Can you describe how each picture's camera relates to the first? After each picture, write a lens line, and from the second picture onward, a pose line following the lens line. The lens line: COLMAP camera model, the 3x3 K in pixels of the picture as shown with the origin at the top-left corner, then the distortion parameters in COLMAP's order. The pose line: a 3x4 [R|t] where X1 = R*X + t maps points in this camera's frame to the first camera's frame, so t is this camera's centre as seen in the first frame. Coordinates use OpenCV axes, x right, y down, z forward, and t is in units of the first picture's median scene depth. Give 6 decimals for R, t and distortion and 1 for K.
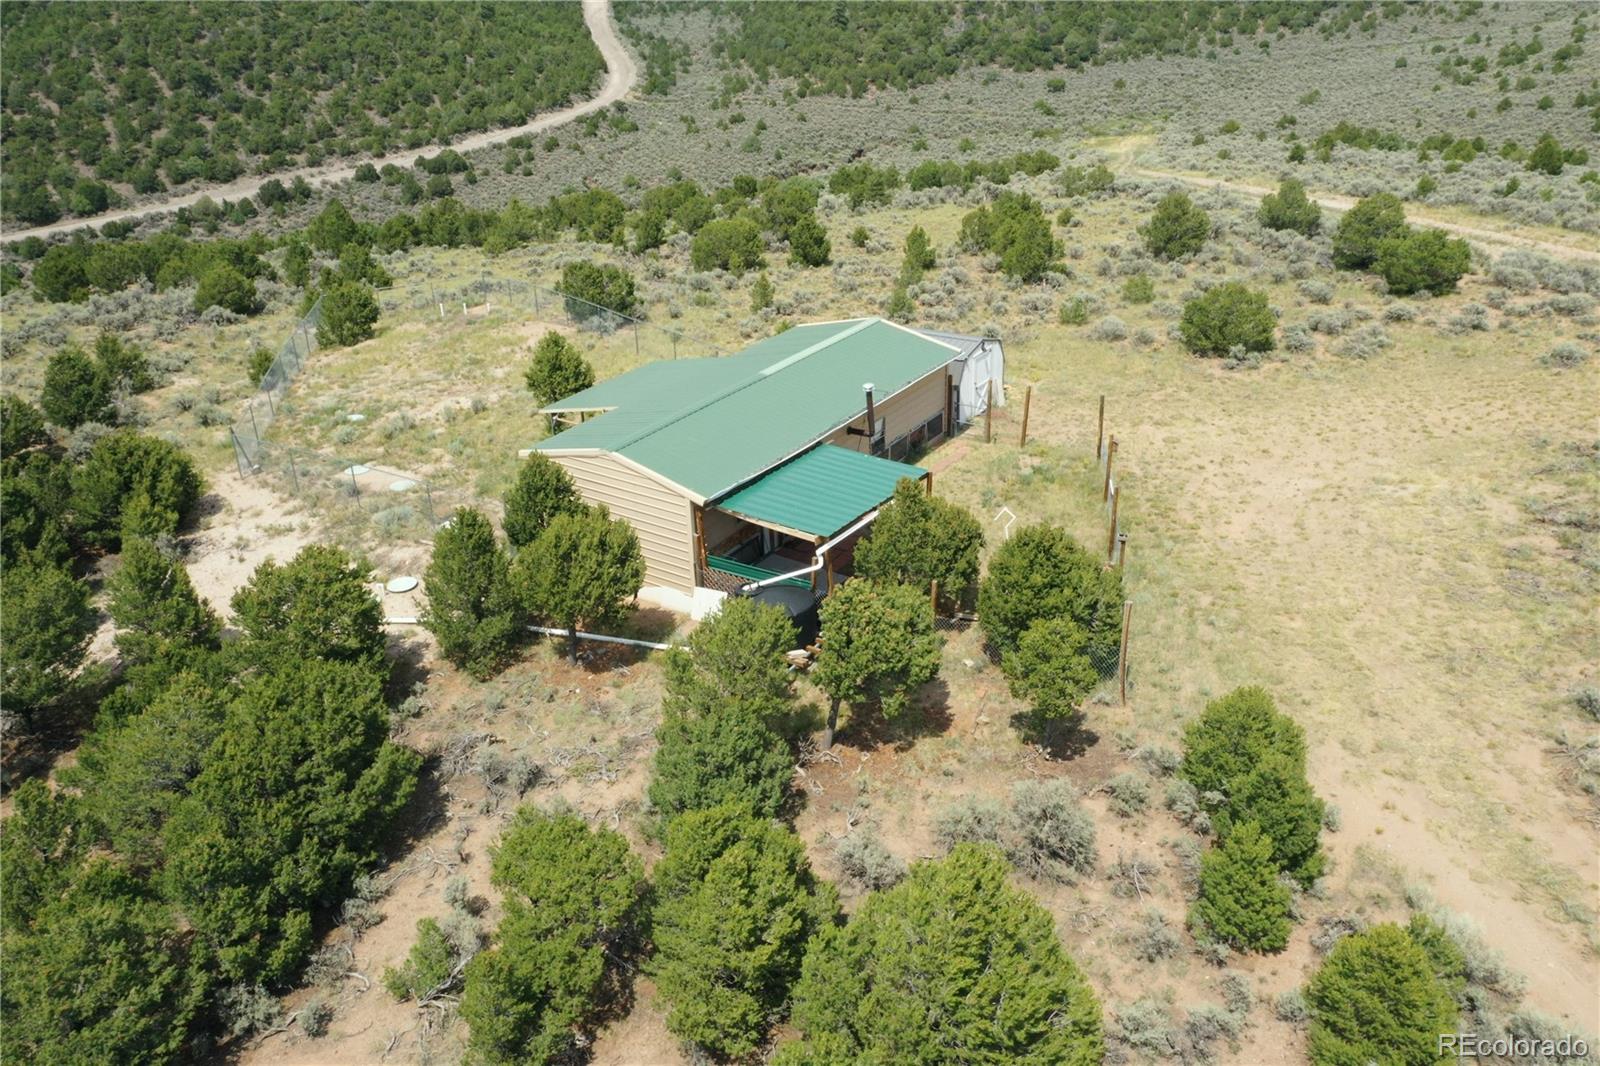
lens RADIAL K [[1258.0, 0, 798.4], [0, 1258.0, 527.0], [0, 0, 1]] dist [0.005934, -0.006527]
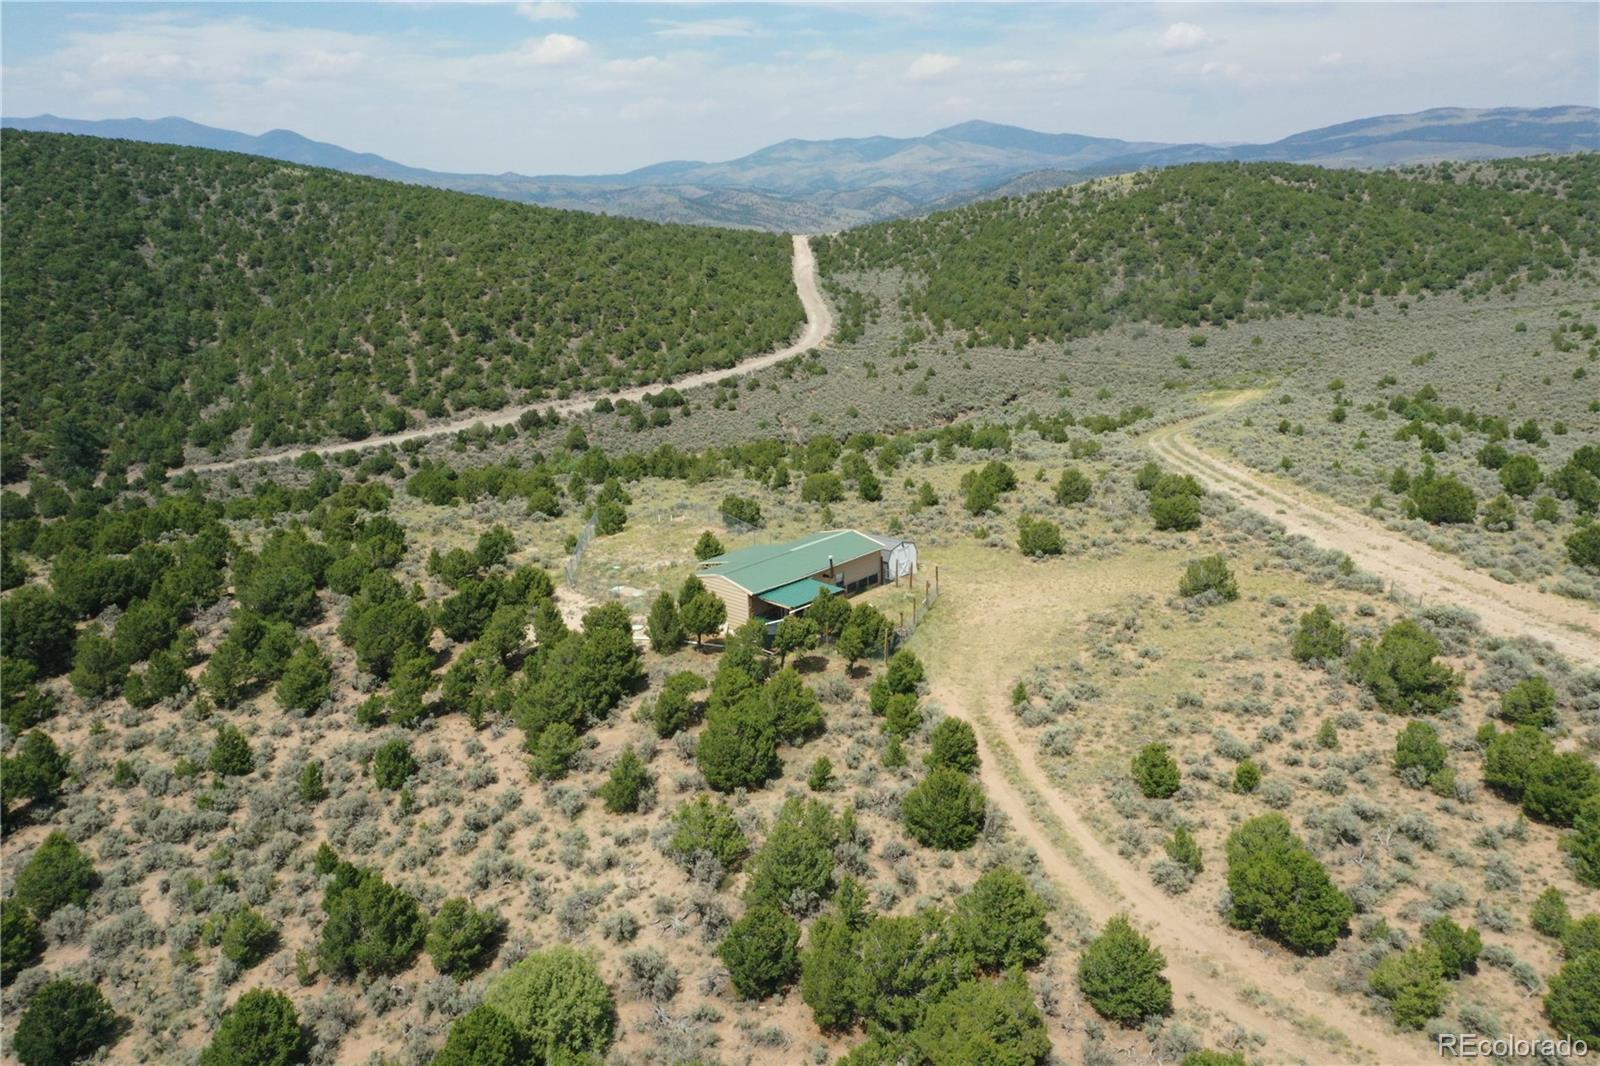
lens RADIAL K [[1258.0, 0, 798.4], [0, 1258.0, 527.0], [0, 0, 1]] dist [0.005934, -0.006527]
pose [[0.987143, 0.037838, -0.155295, 0.039434], [-0.063518, 0.984429, -0.163903, 0.024840], [0.146675, 0.171659, 0.974176, -0.146734]]
